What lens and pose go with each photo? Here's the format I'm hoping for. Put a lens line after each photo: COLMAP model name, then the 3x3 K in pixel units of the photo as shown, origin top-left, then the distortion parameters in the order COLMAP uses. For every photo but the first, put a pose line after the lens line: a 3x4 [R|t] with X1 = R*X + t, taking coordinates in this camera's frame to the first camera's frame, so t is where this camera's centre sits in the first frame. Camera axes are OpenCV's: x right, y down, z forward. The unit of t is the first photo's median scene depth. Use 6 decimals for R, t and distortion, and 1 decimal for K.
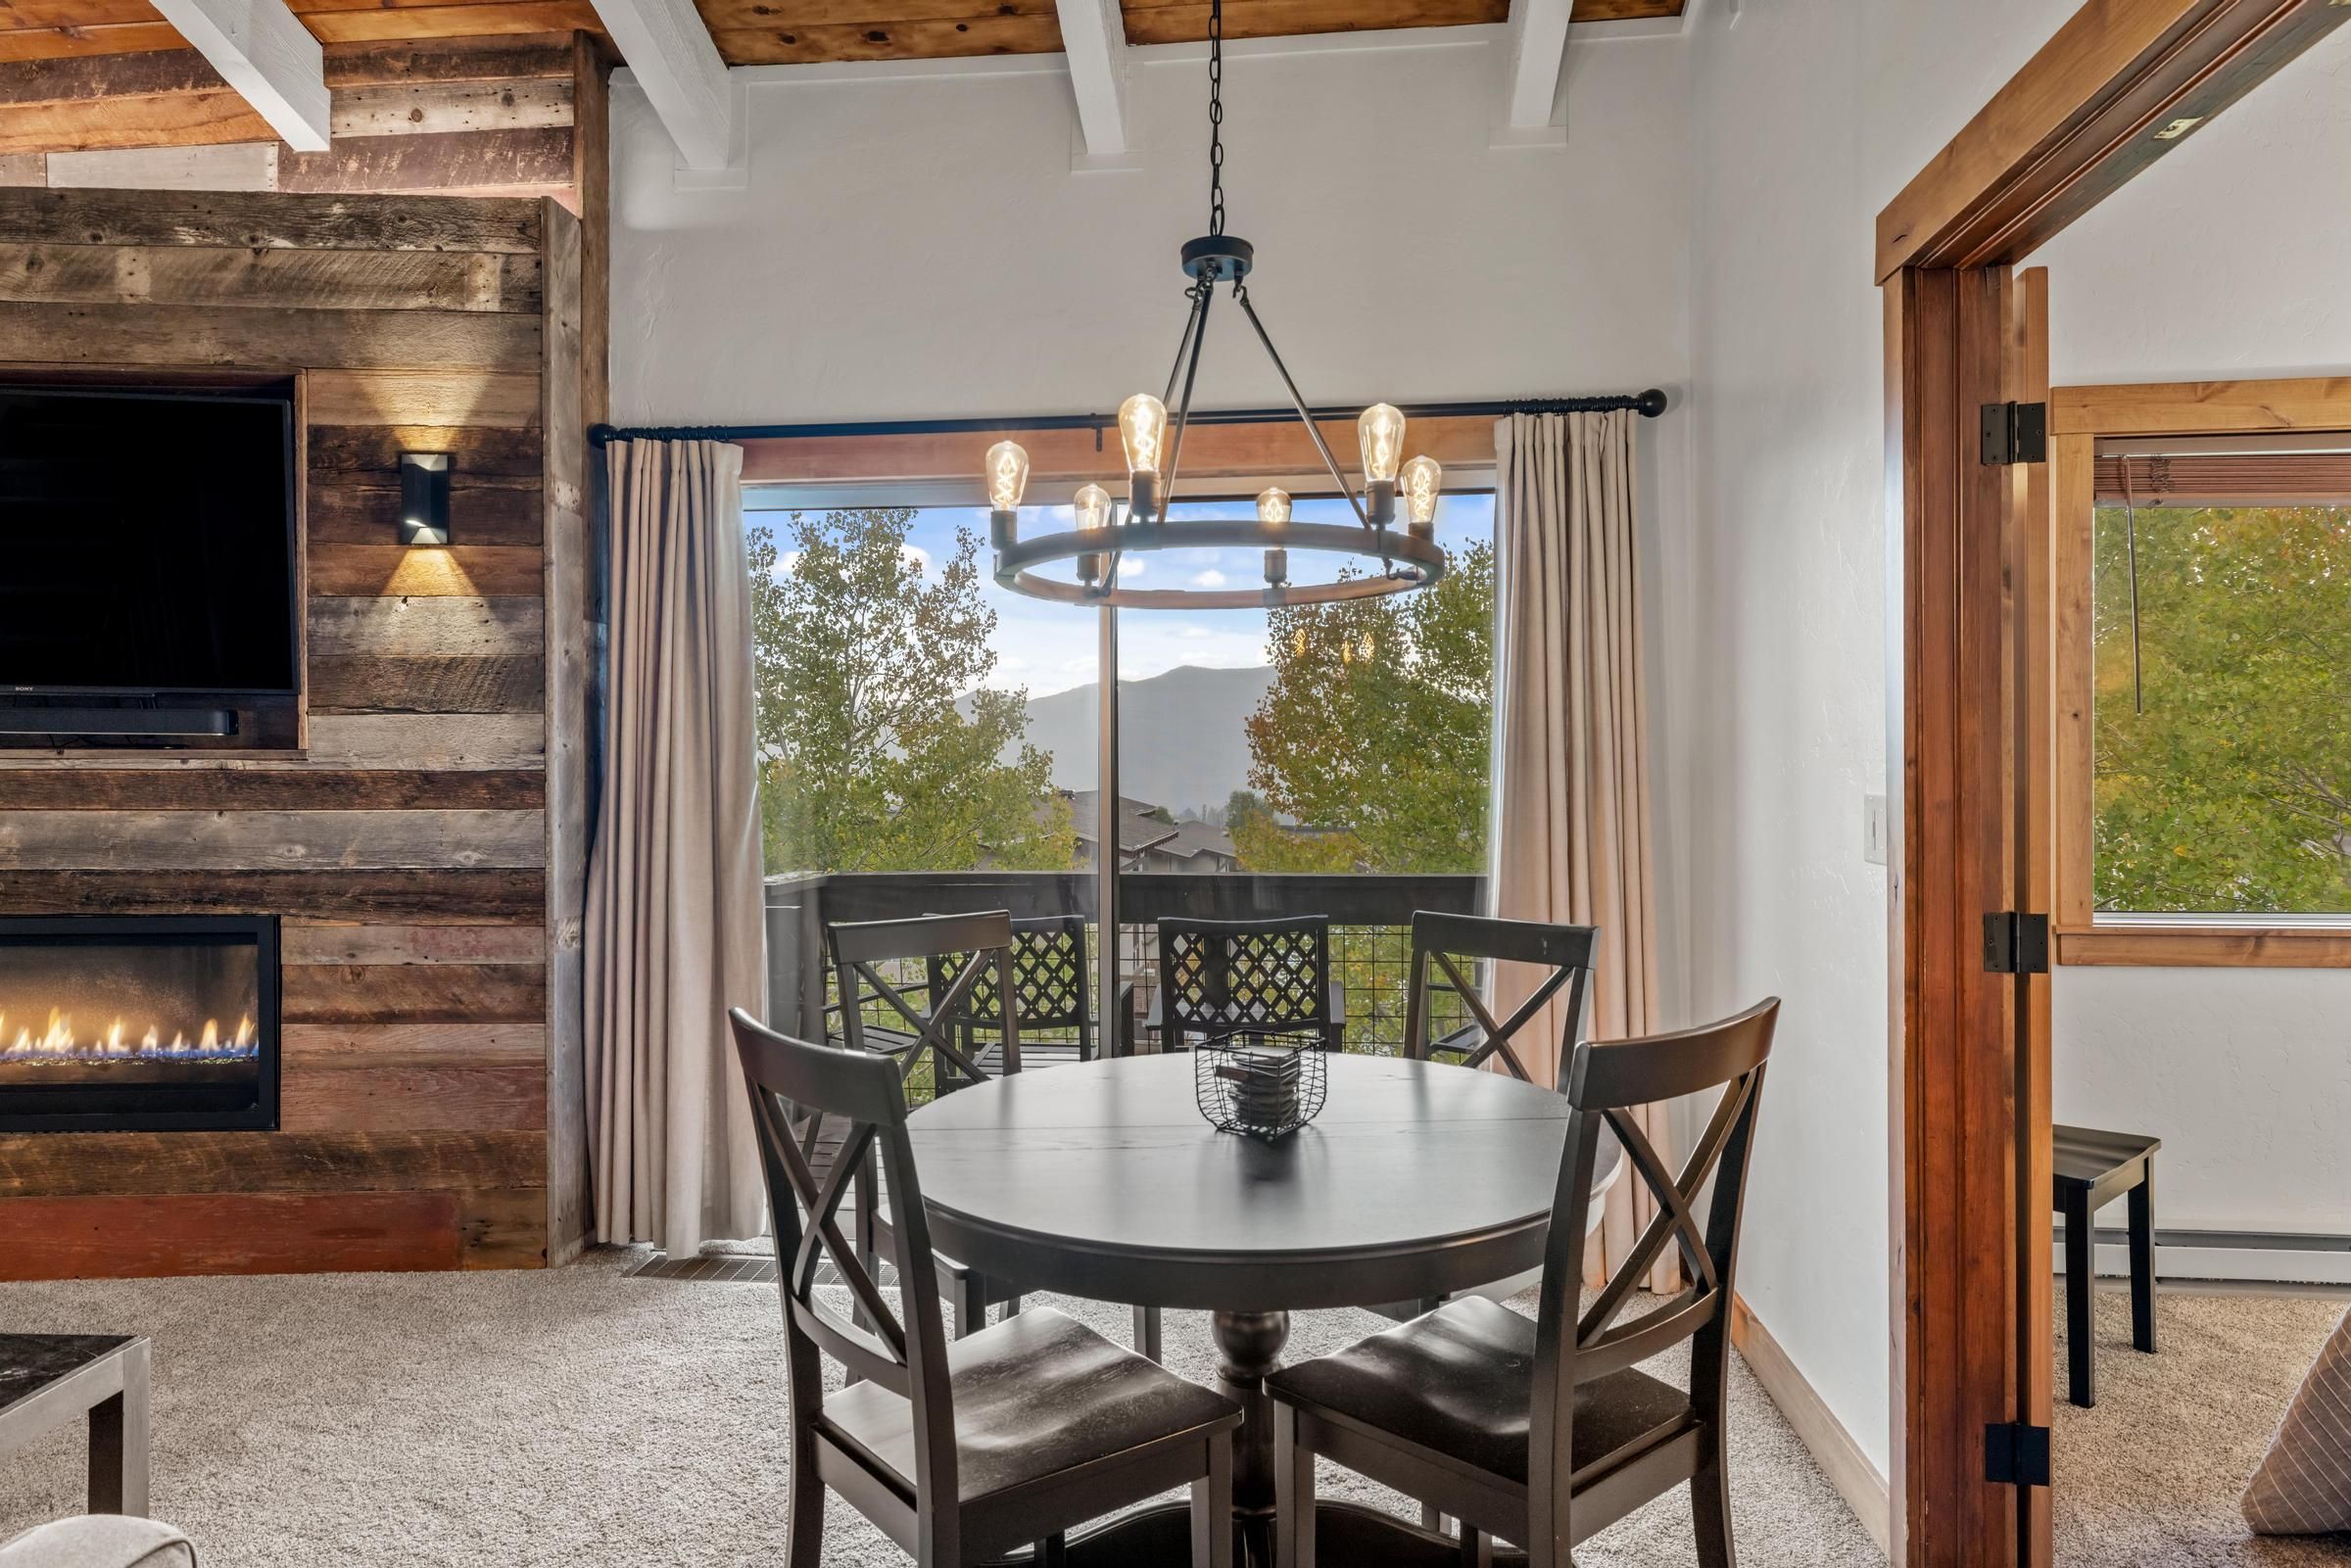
lens RADIAL K [[1399.8, 0, 1170.6], [0, 1399.8, 780.9], [0, 0, 1]] dist [-0.000735, -0.001058]
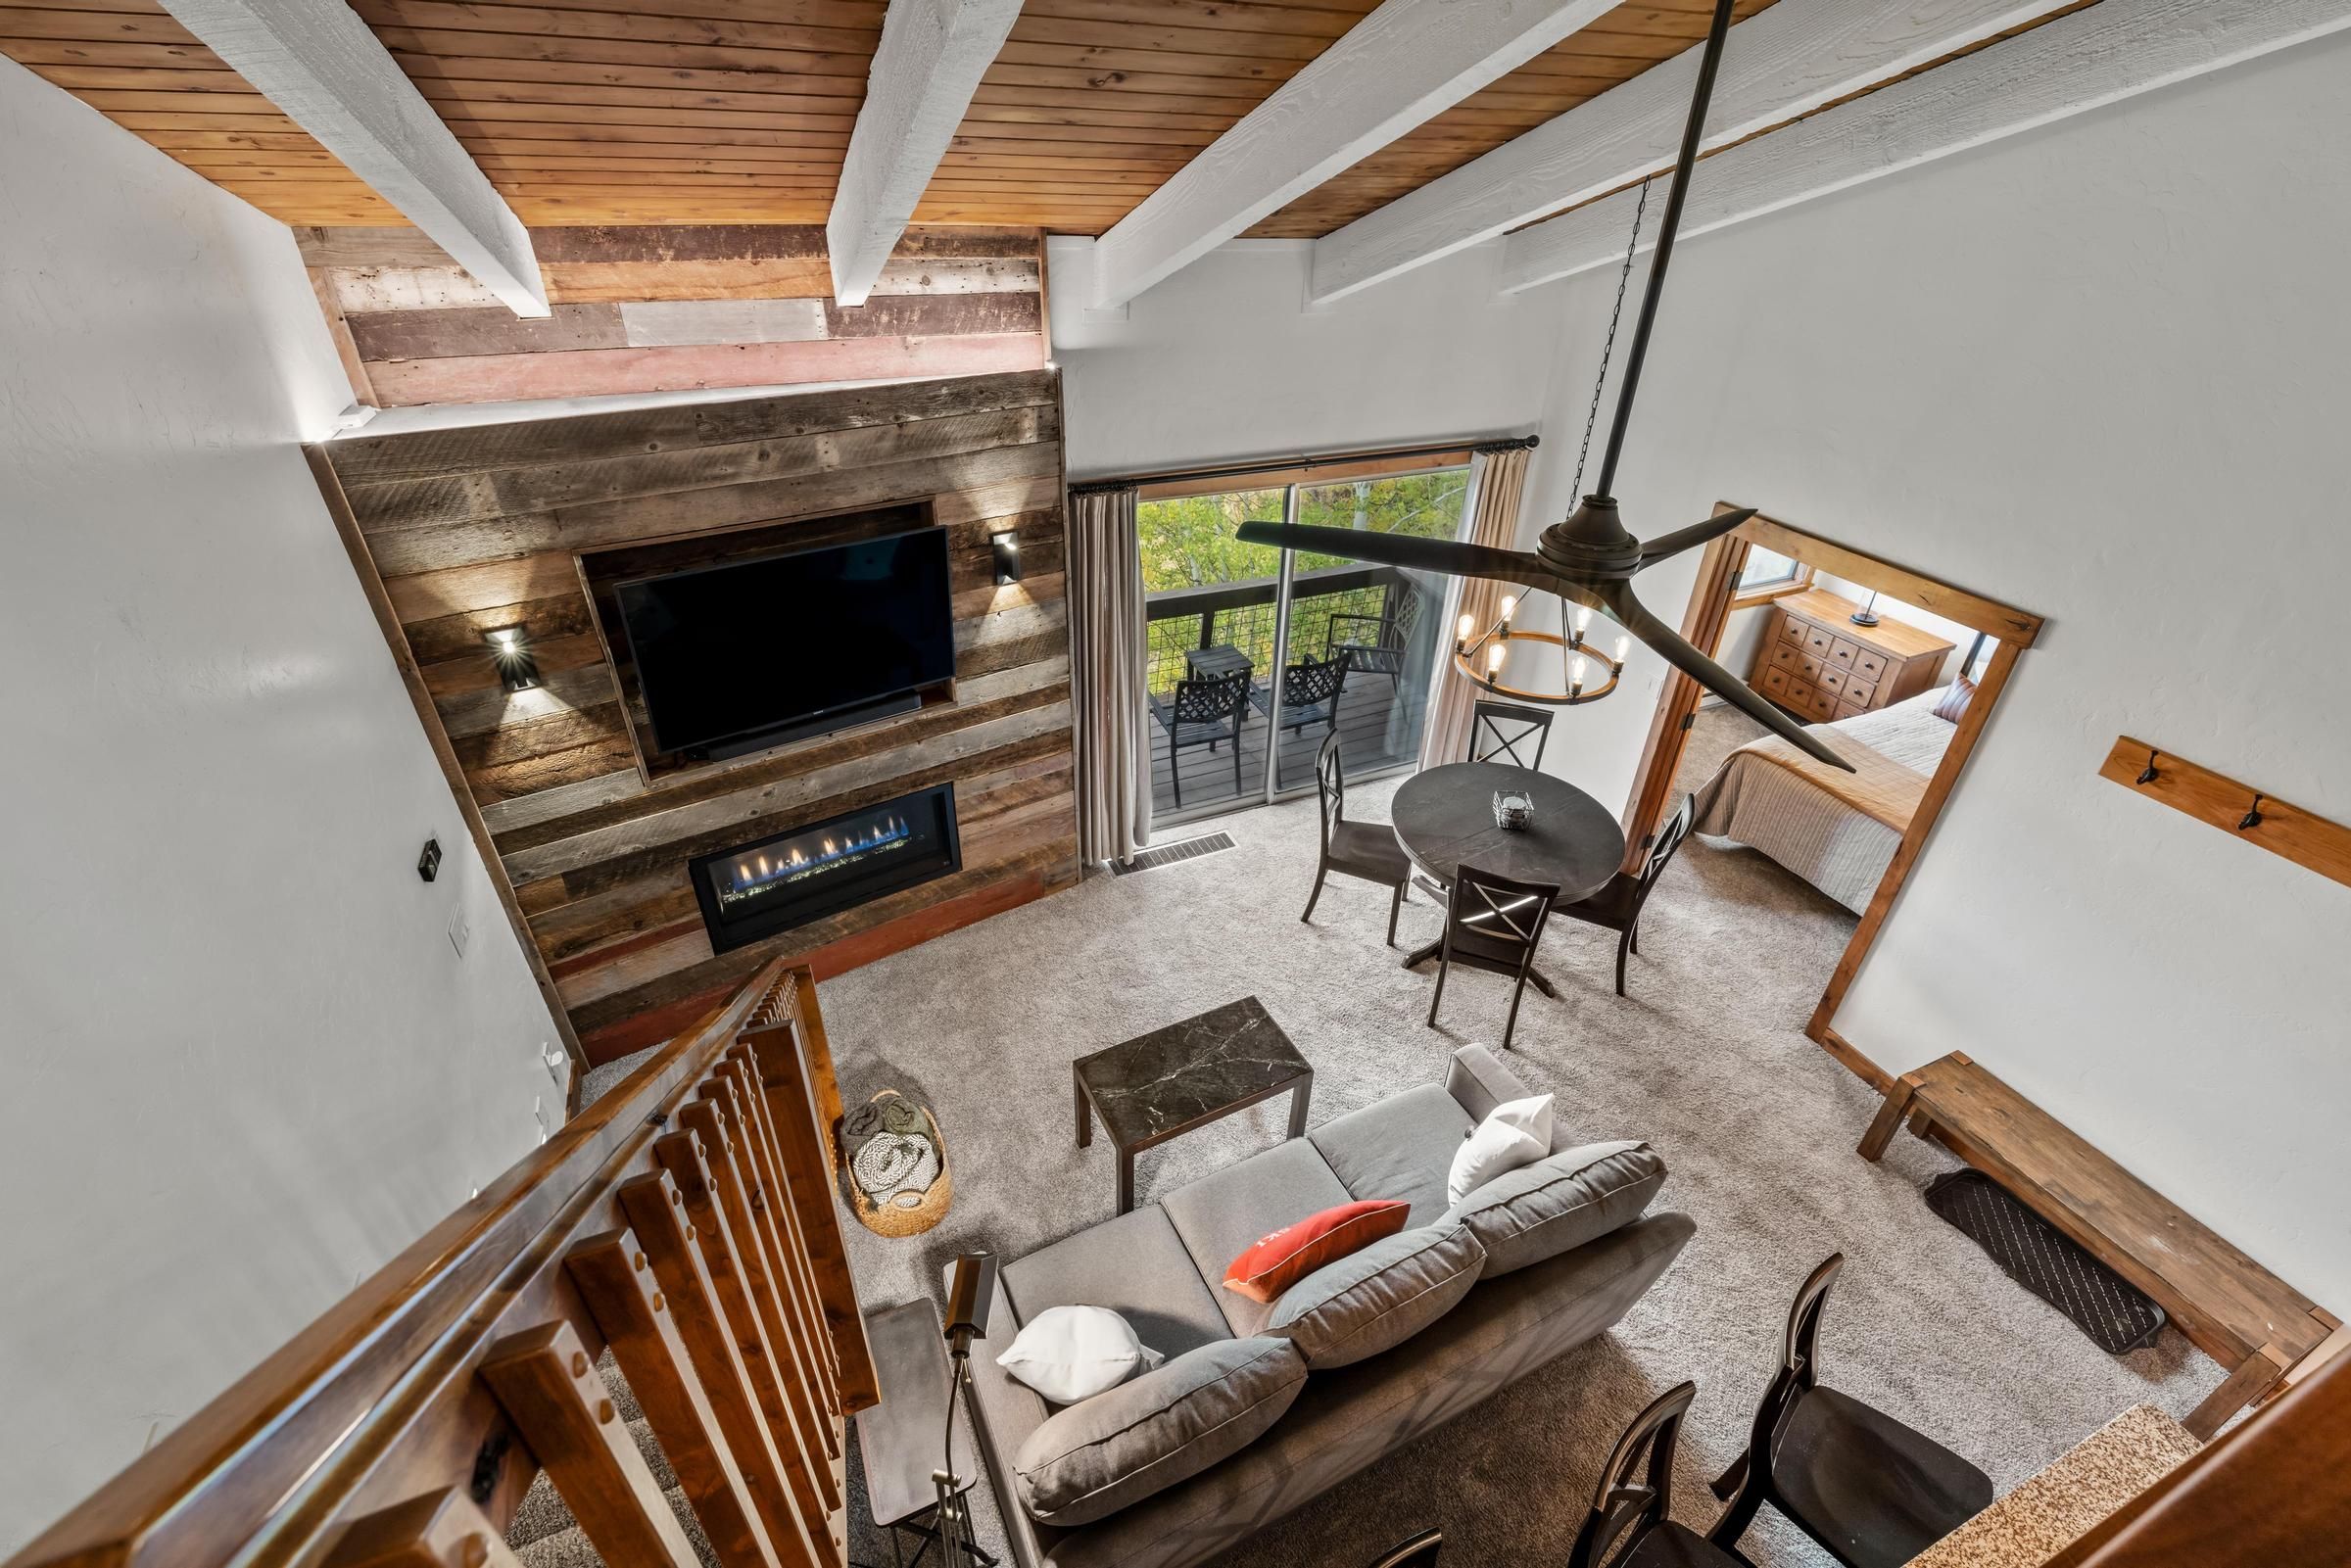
lens RADIAL K [[1021.1, 0, 1170.7], [0, 1021.1, 780.7], [0, 0, 1]] dist [0.000632, 0.000132]
pose [[0.863688, -0.255775, 0.434306, -0.980151], [-0.020113, 0.843496, 0.536758, -0.656061], [-0.503625, -0.472327, 0.723373, -0.159862]]
